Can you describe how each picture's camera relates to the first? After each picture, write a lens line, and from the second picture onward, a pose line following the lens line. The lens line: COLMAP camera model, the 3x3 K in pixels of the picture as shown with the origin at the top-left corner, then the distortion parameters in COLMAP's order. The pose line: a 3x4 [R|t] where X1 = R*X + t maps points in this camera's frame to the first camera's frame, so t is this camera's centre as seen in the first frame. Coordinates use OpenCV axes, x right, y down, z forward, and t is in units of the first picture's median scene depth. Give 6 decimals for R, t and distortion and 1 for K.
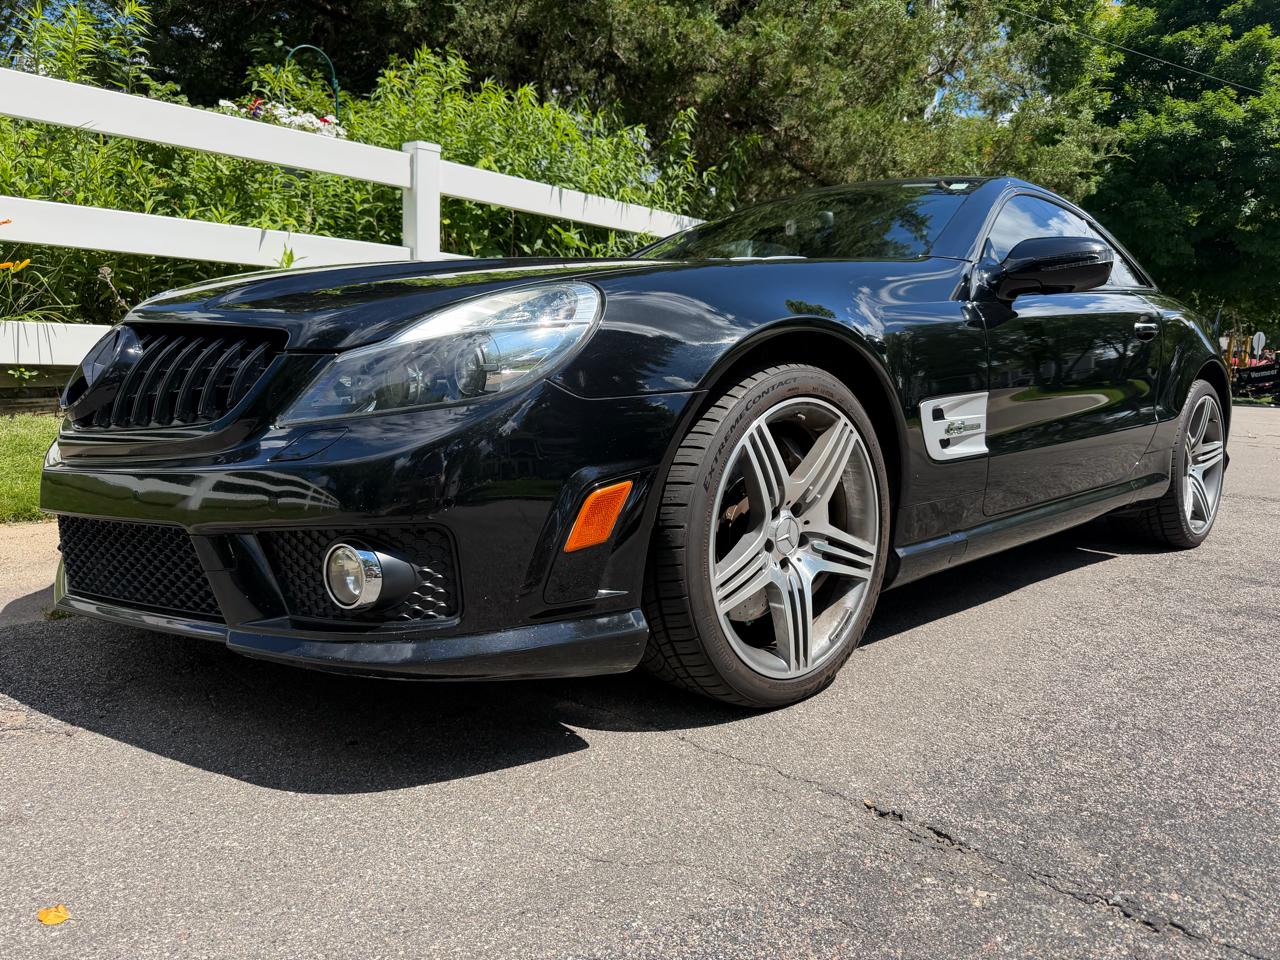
lens RADIAL K [[922.3, 0, 650.8], [0, 922.3, 471.6], [0, 0, 1]] dist [0.010446, -0.014482]
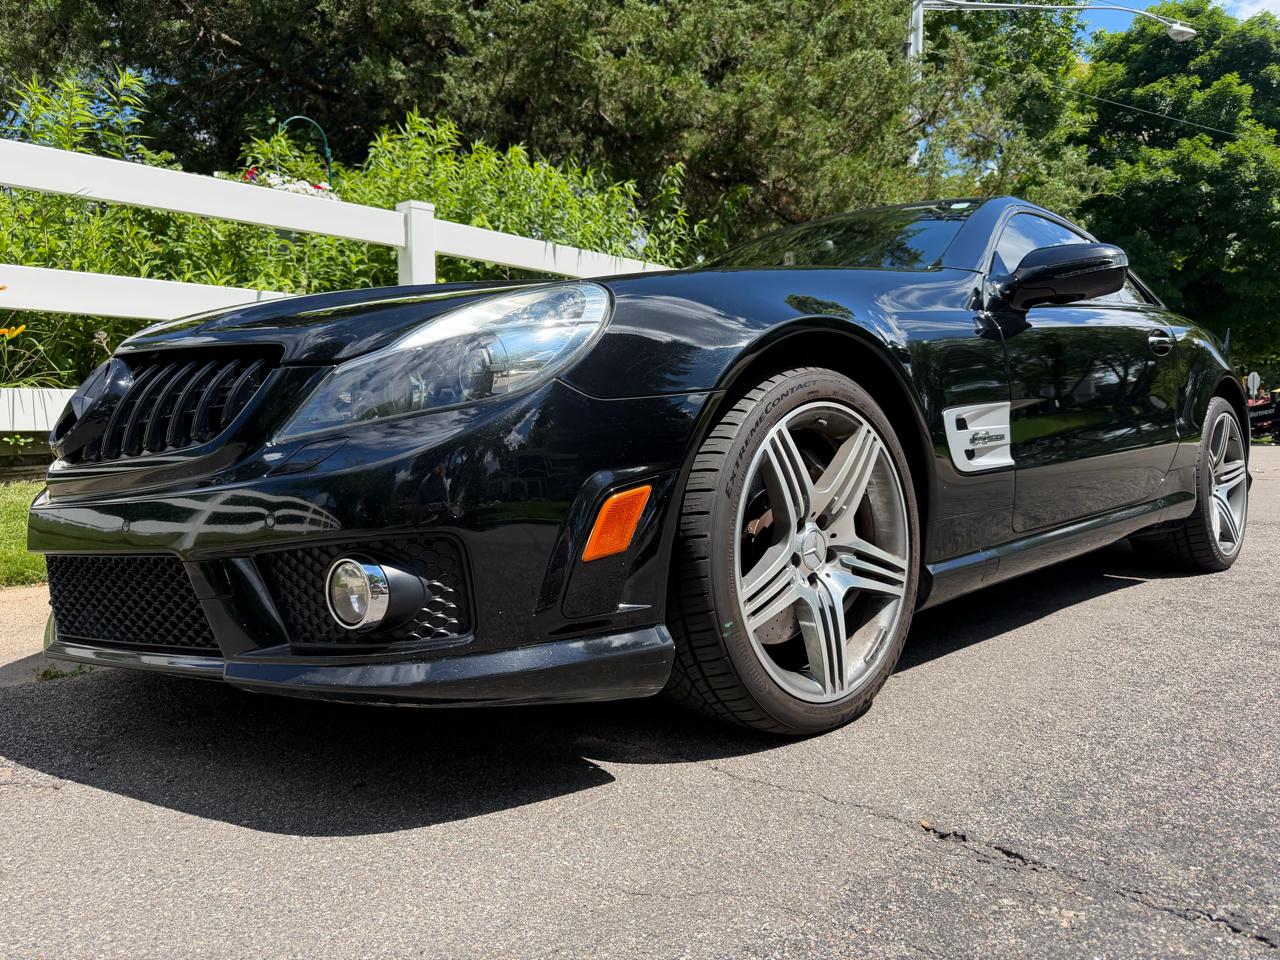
lens RADIAL K [[922.3, 0, 639.5], [0, 922.3, 478.4], [0, 0, 1]] dist [0.010446, -0.014482]
pose [[0.999061, -0.042389, -0.008967, -0.018283], [0.041695, 0.996881, -0.067009, 0.050858], [0.011779, 0.066572, 0.997712, 0.049005]]
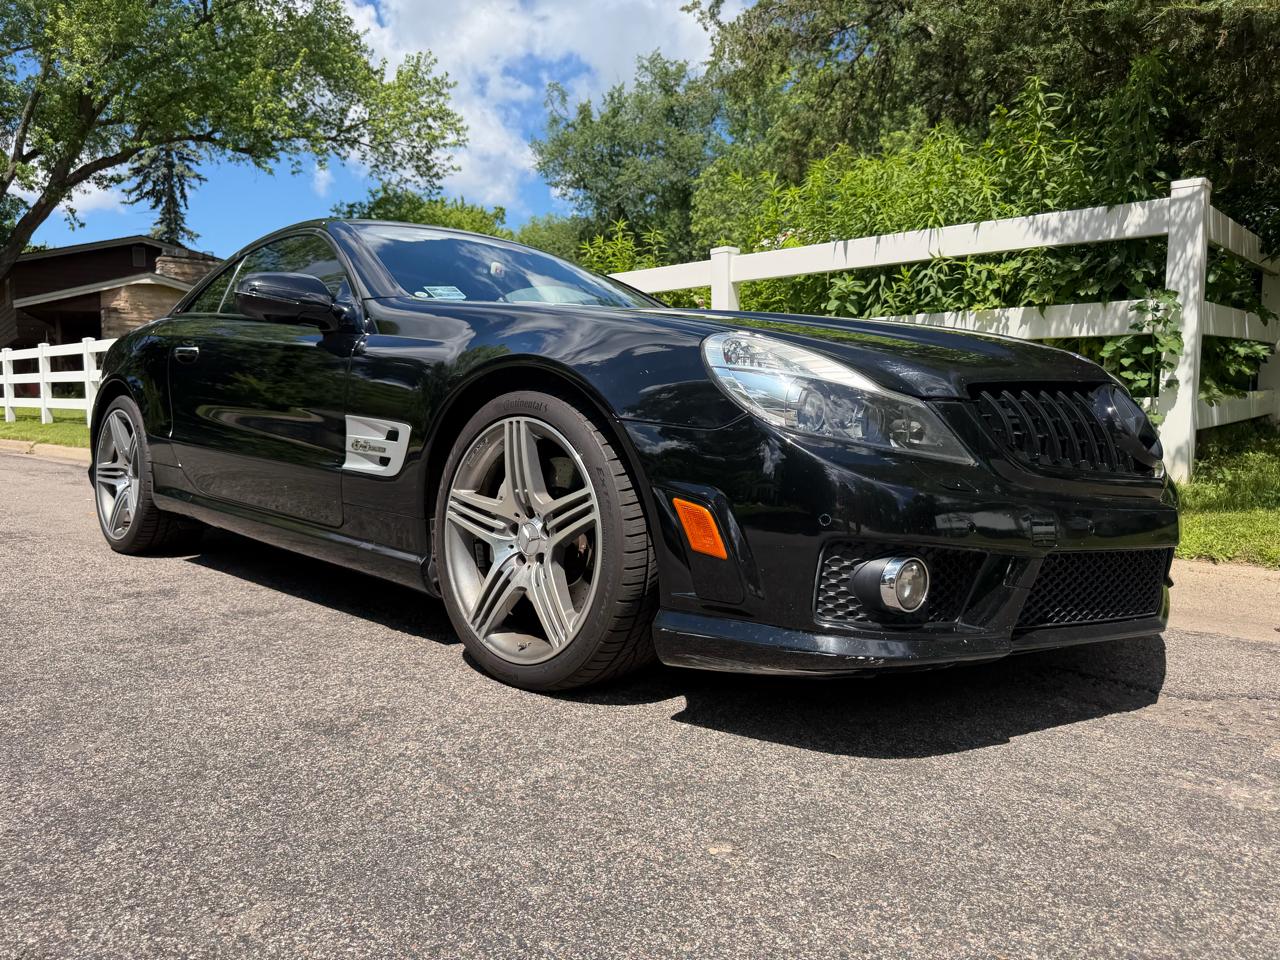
lens RADIAL K [[922.3, 0, 642.1], [0, 922.3, 475.7], [0, 0, 1]] dist [0.010446, -0.014482]
pose [[0.012260, 0.028641, -0.999515, 2.545302], [-0.127024, 0.991536, 0.026854, -0.137395], [0.991824, 0.126633, 0.015795, 2.195803]]
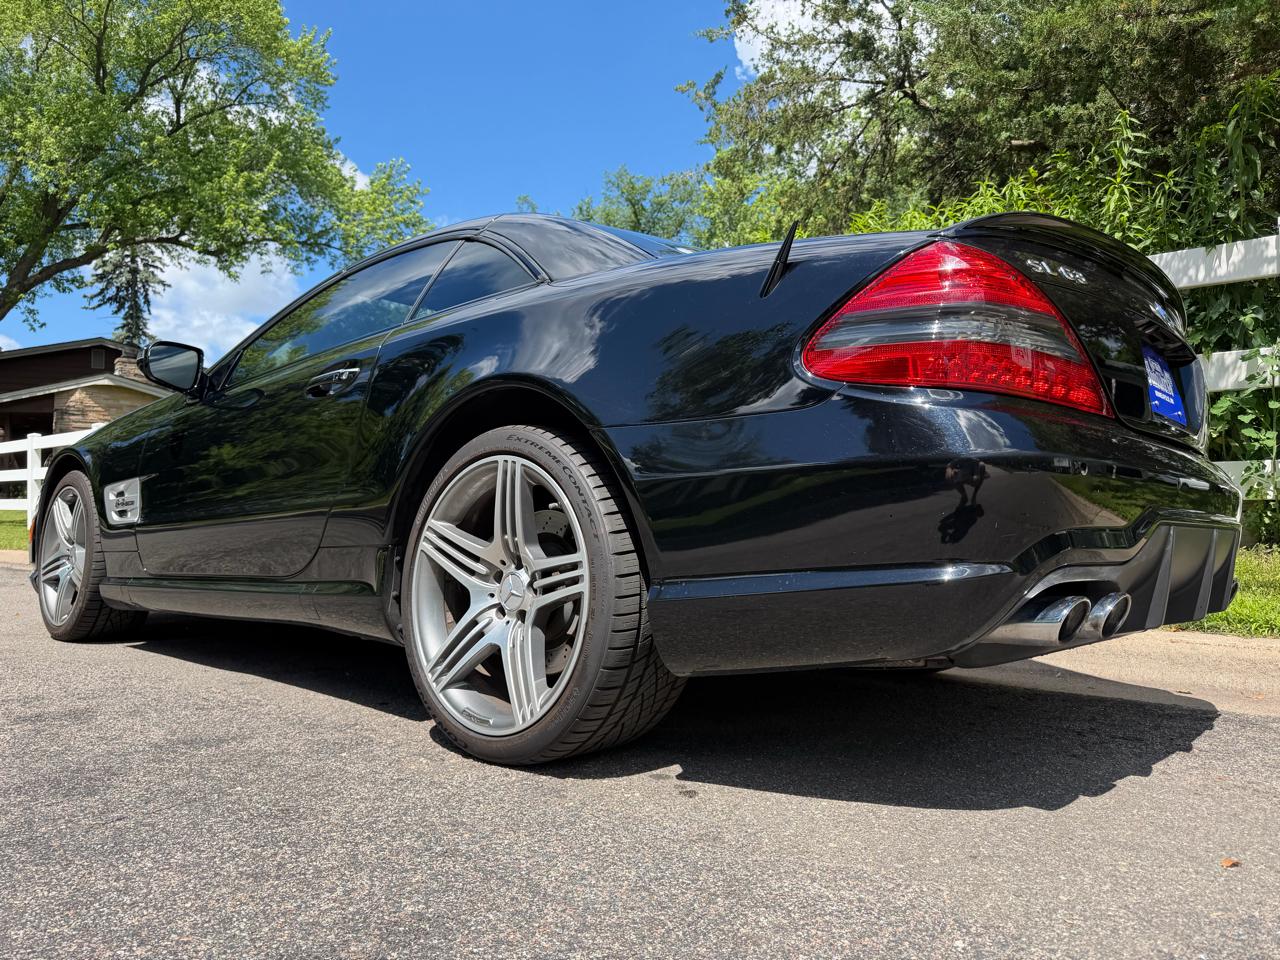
lens RADIAL K [[922.3, 0, 647.0], [0, 922.3, 471.5], [0, 0, 1]] dist [0.010446, -0.014482]
pose [[0.055941, -0.089584, -0.994407, 2.150807], [-0.115752, 0.988669, -0.095578, -0.060507], [0.991702, 0.120451, 0.044938, 2.044142]]
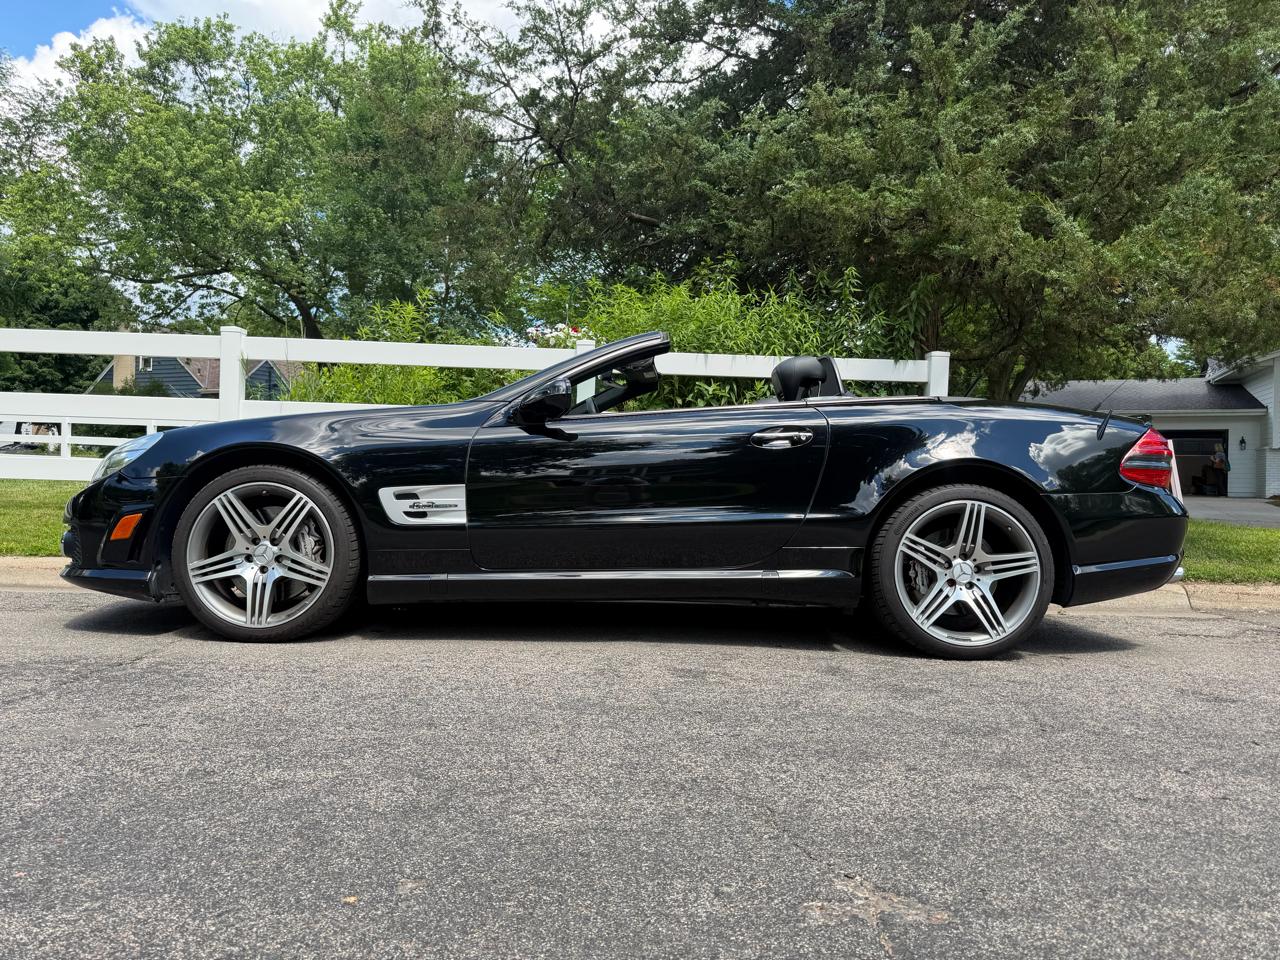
lens RADIAL K [[922.3, 0, 635.3], [0, 922.3, 469.4], [0, 0, 1]] dist [0.010446, -0.014482]
pose [[0.718874, -0.036713, -0.694170, 1.976132], [-0.079723, 0.987661, -0.134796, 0.088960], [0.690553, 0.152243, 0.707077, 0.139708]]
